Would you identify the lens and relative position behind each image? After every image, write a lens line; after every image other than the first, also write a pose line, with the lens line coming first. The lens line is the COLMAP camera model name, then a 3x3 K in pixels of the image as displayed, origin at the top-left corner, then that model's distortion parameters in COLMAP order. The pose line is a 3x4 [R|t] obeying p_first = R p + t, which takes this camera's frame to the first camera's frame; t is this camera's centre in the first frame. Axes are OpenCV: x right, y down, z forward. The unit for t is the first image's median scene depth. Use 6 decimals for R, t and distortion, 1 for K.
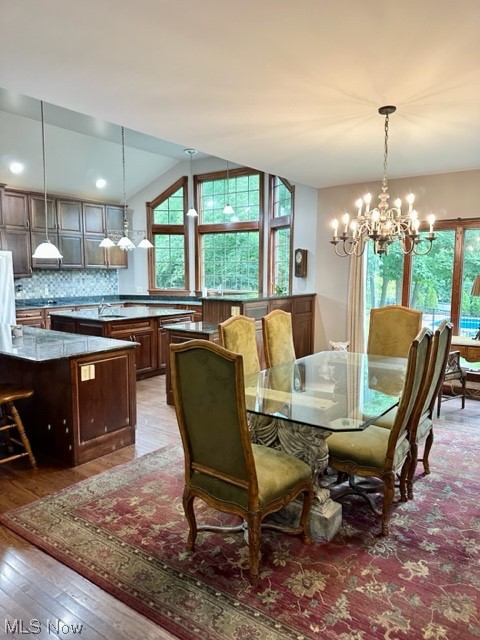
lens RADIAL K [[462.5, 0, 237.5], [0, 462.5, 309.6], [0, 0, 1]] dist [0.106836, -0.158787]
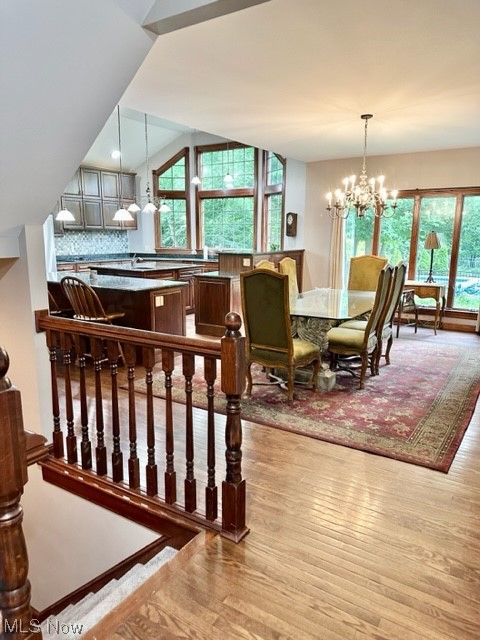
lens RADIAL K [[462.5, 0, 237.5], [0, 462.5, 309.6], [0, 0, 1]] dist [0.106836, -0.158787]
pose [[0.997921, -0.012048, 0.063312, -0.088450], [0.007079, 0.996918, 0.078135, 0.026935], [-0.064059, -0.077524, 0.994930, -0.230412]]
